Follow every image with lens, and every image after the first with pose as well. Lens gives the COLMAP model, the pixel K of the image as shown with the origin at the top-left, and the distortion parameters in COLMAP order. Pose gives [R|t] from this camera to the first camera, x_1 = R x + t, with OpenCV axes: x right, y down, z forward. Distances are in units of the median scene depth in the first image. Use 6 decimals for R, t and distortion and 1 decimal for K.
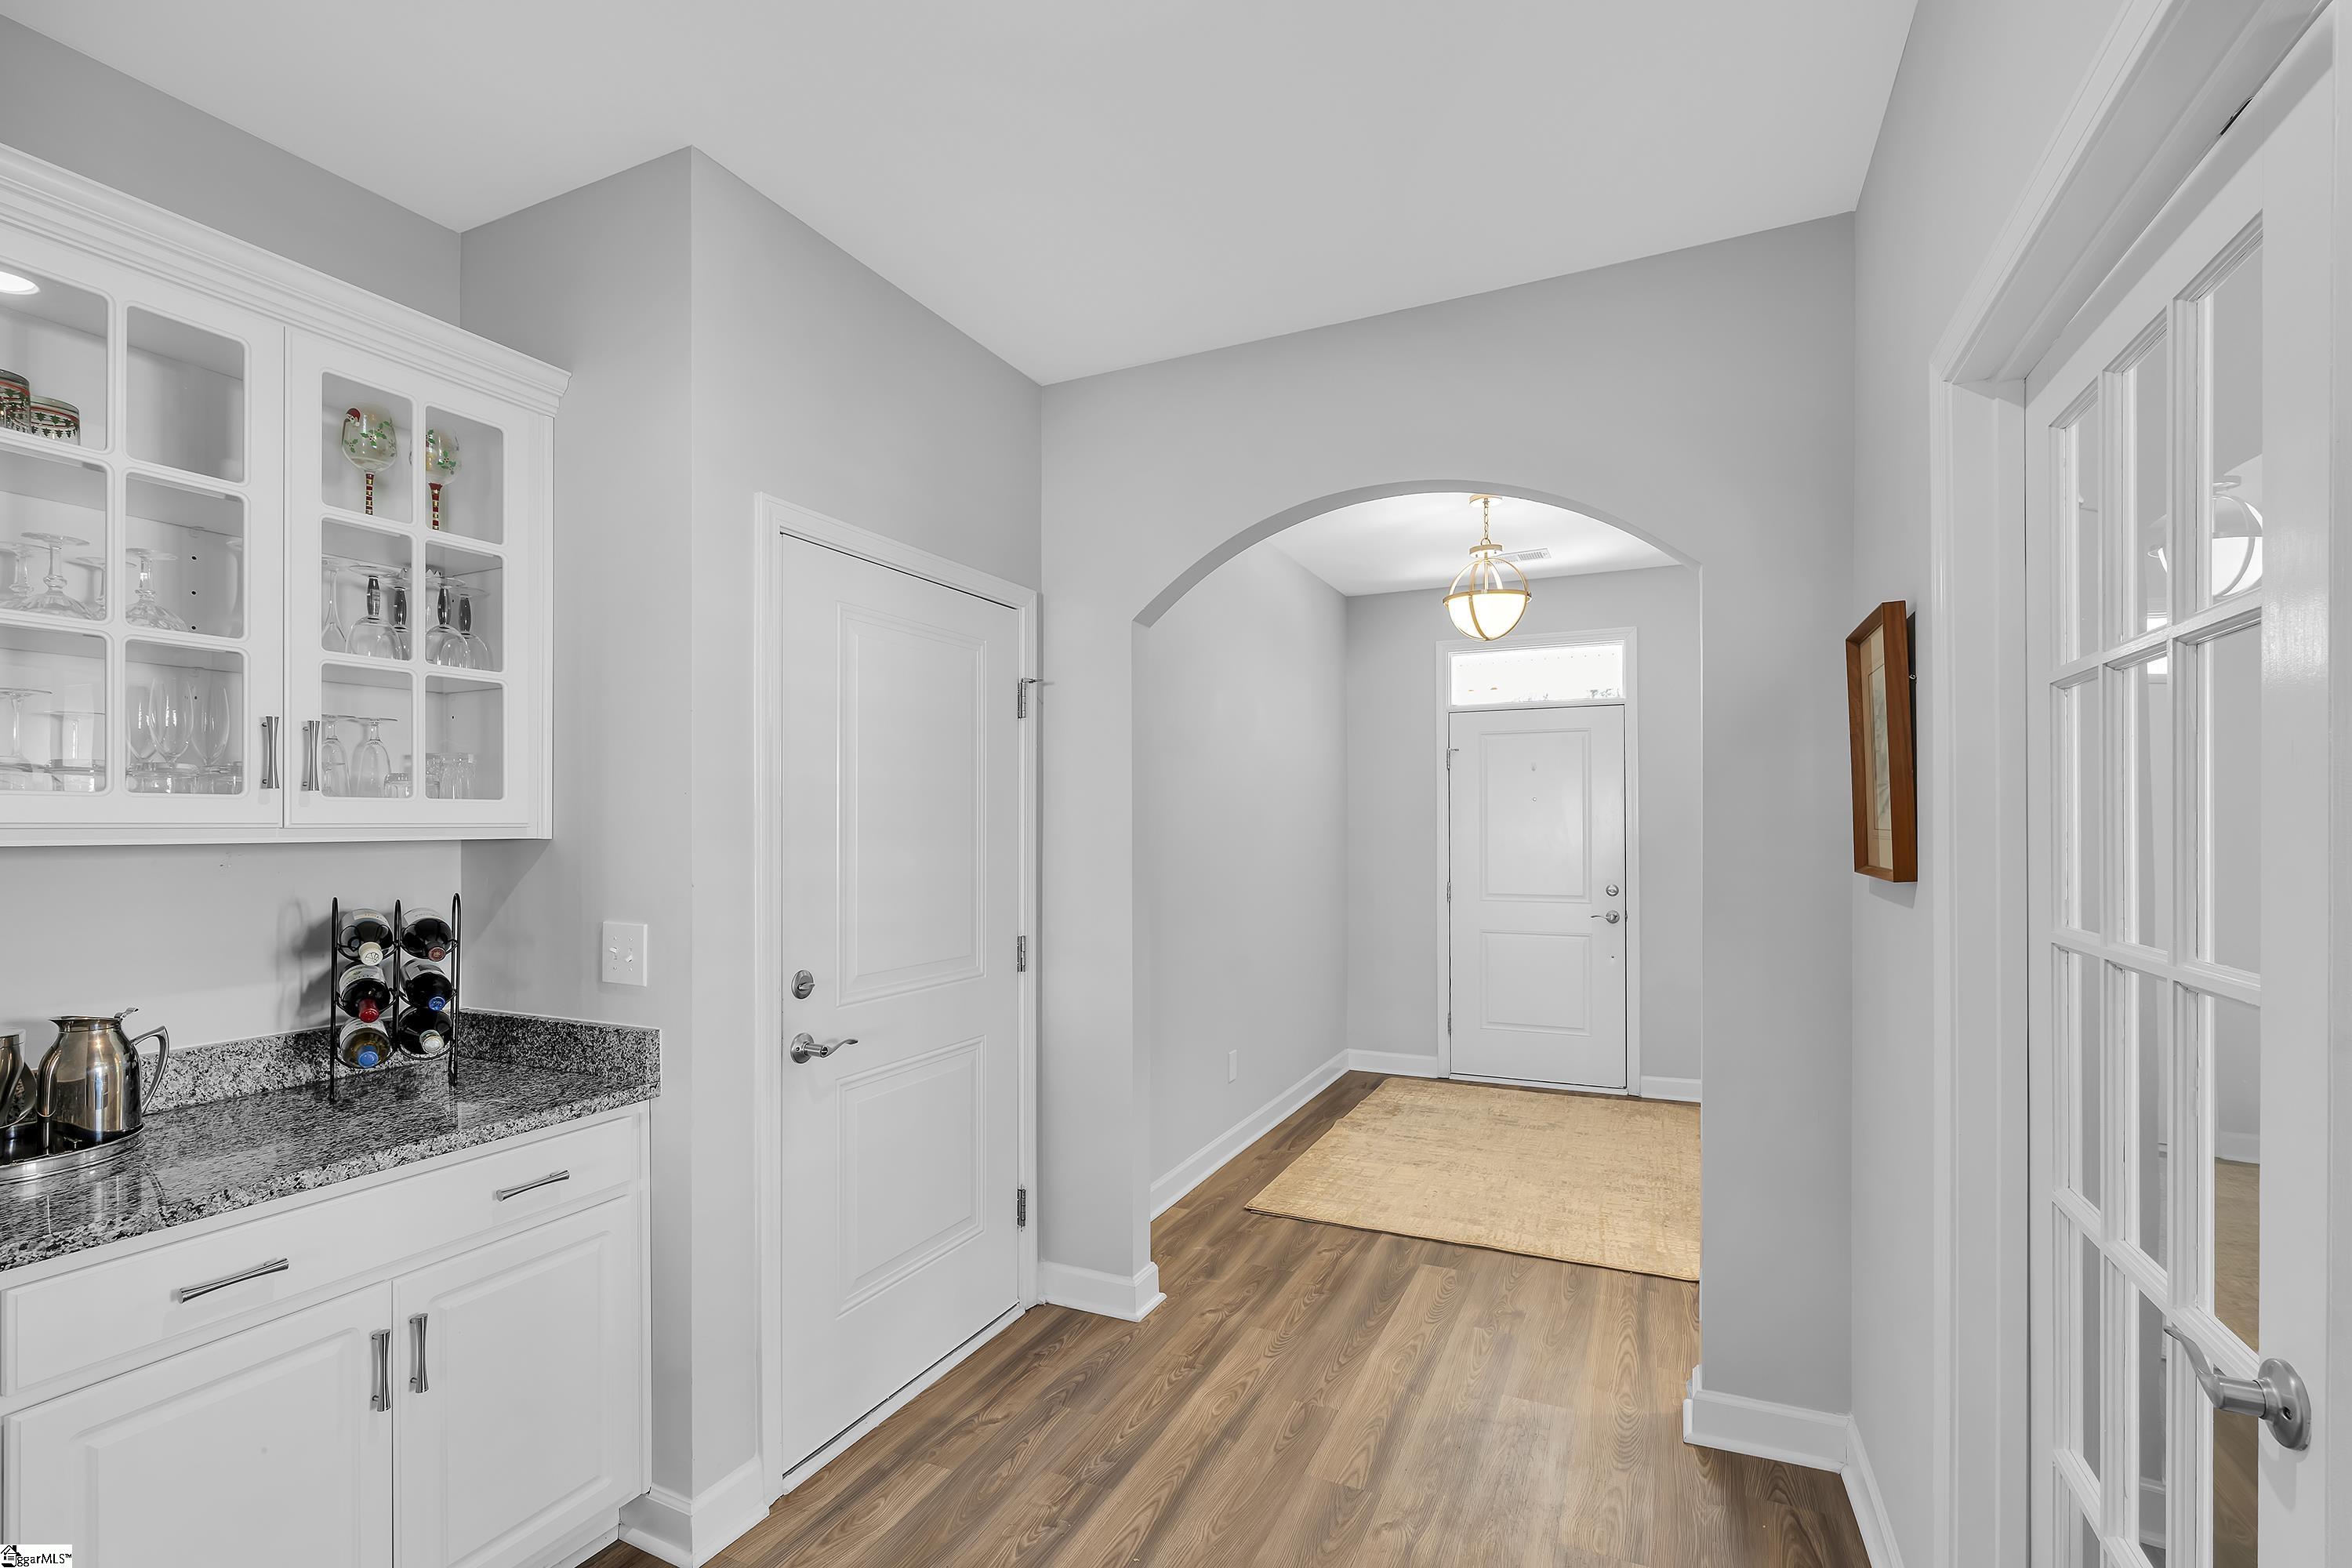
lens RADIAL K [[1065.3, 0, 1182.5], [0, 1065.3, 807.4], [0, 0, 1]] dist [-0.003206, -0.000557]
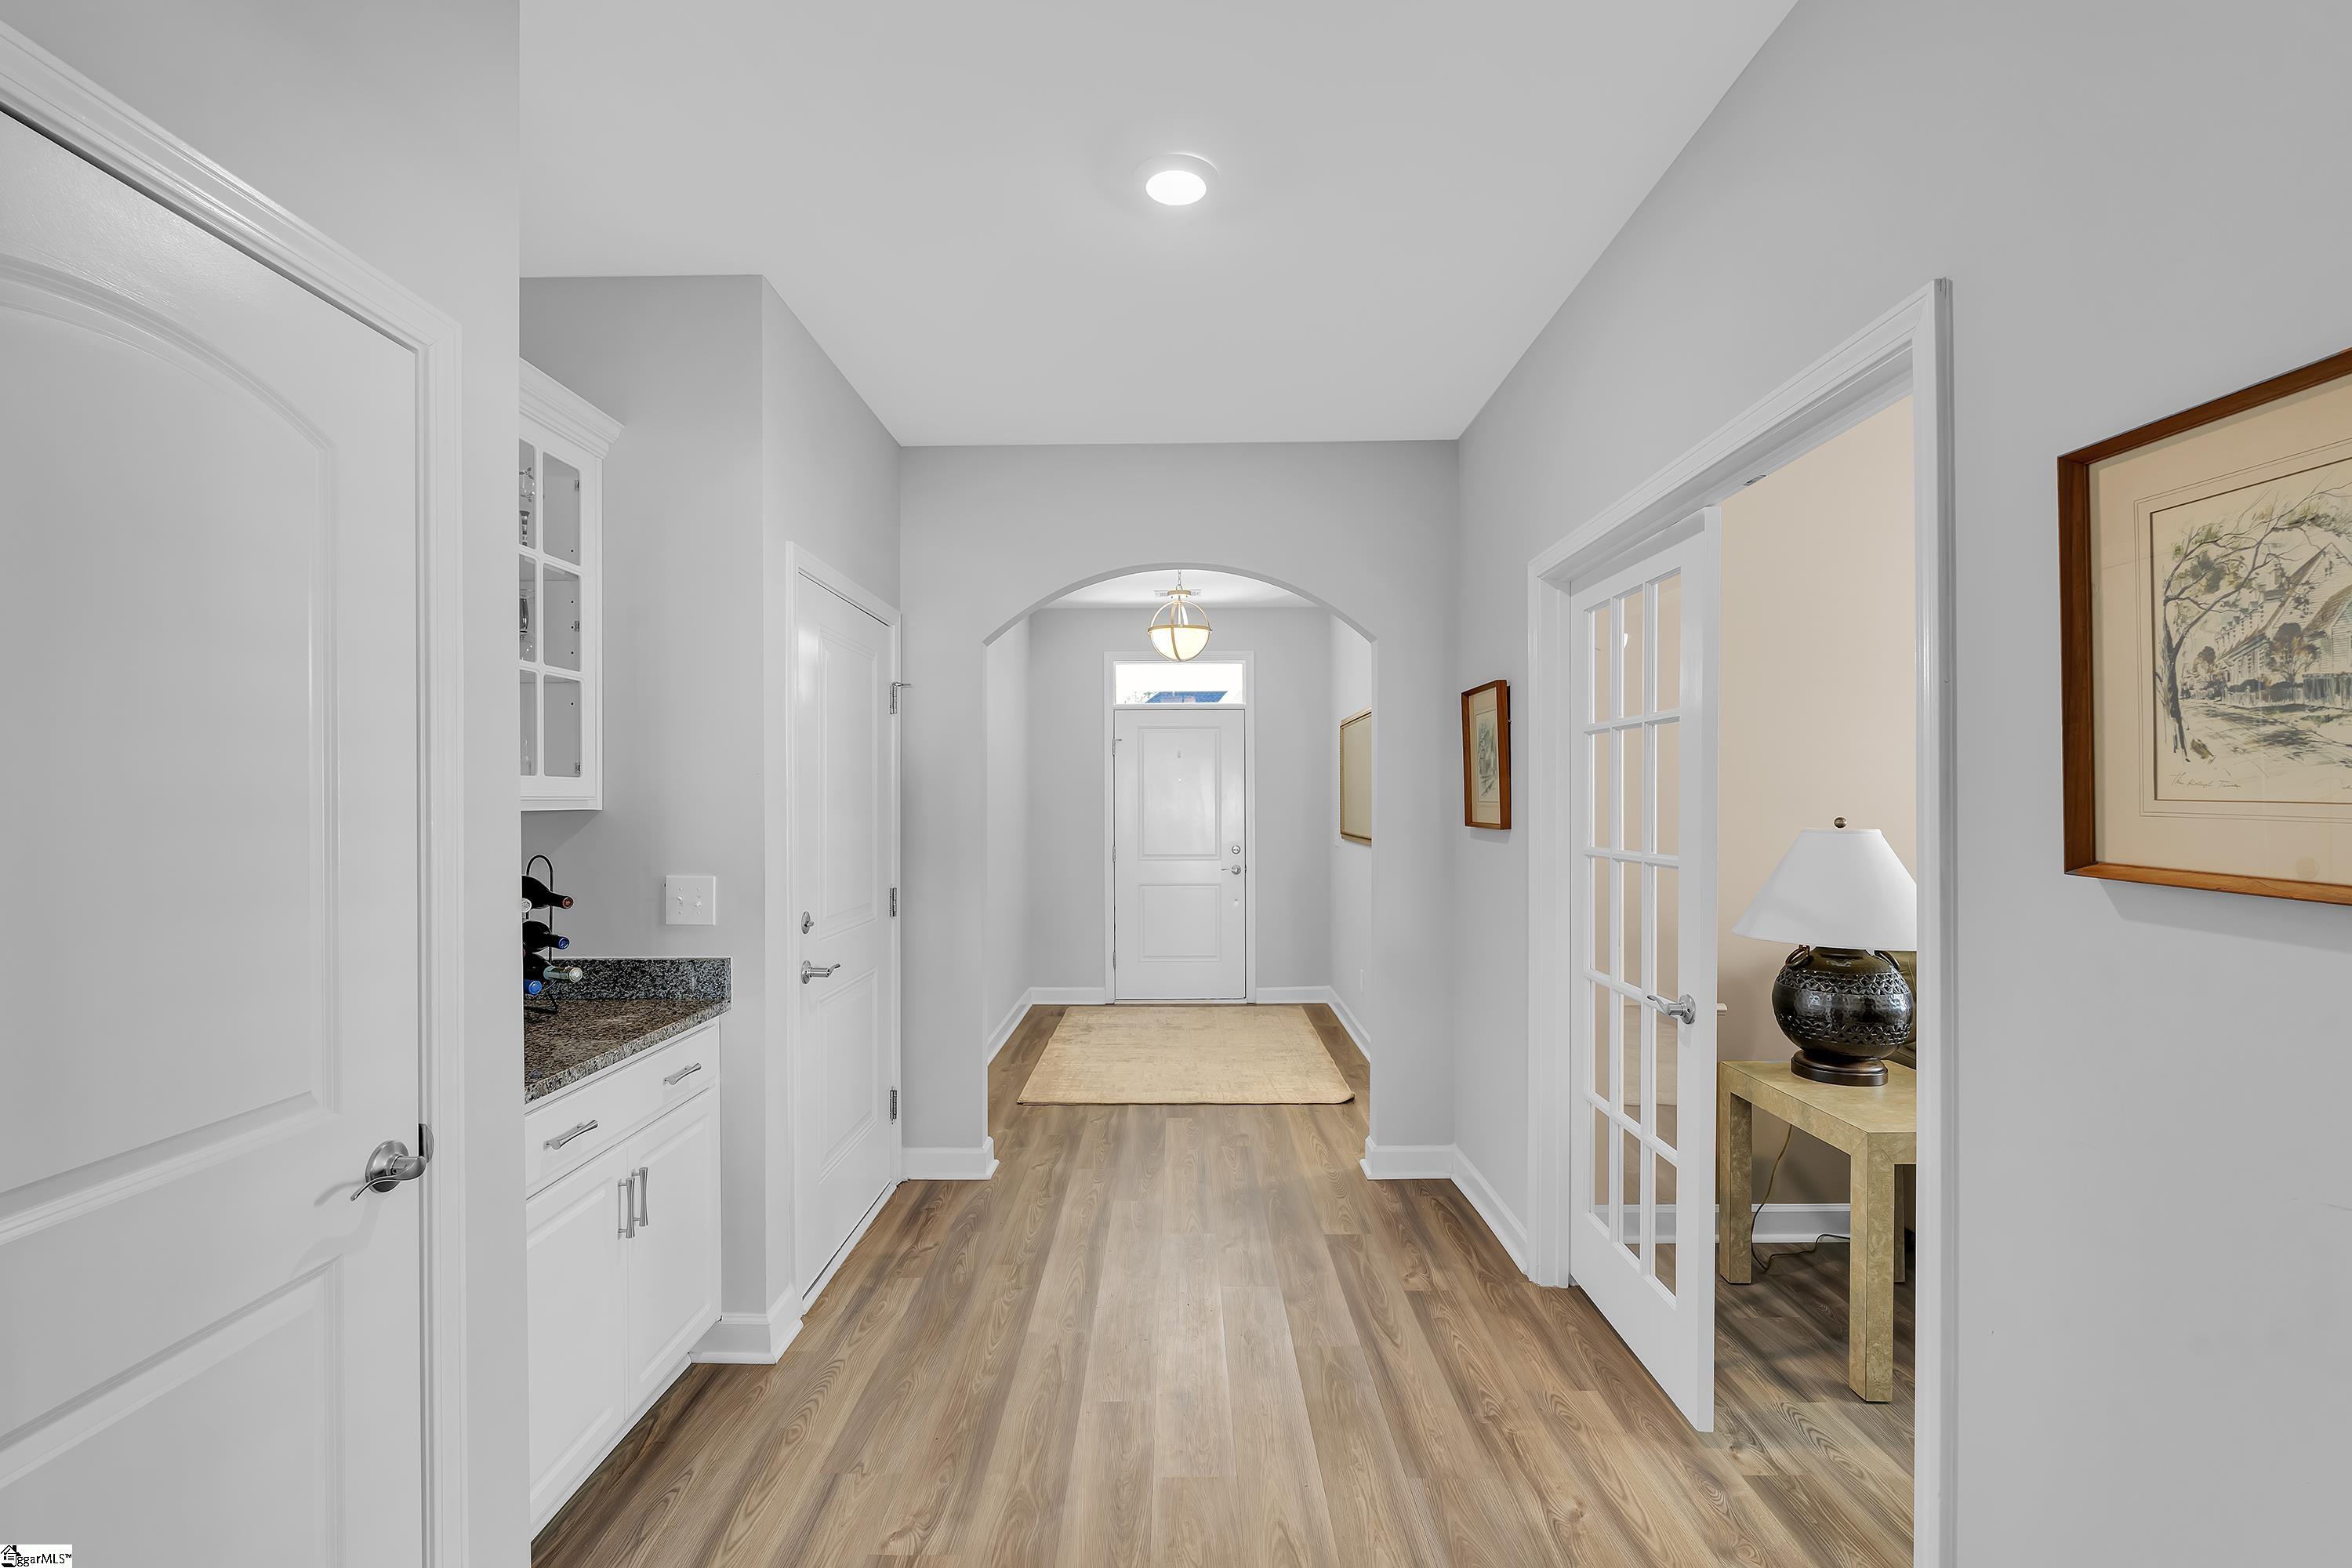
lens RADIAL K [[1038.7, 0, 1176.0], [0, 1038.7, 784.0], [0, 0, 1]] dist [0.001098, 0.000079]
pose [[0.908023, 0.006352, 0.418871, -0.378436], [-0.006060, 0.999980, -0.002028, -0.000988], [-0.418875, -0.000696, 0.908043, -0.259419]]
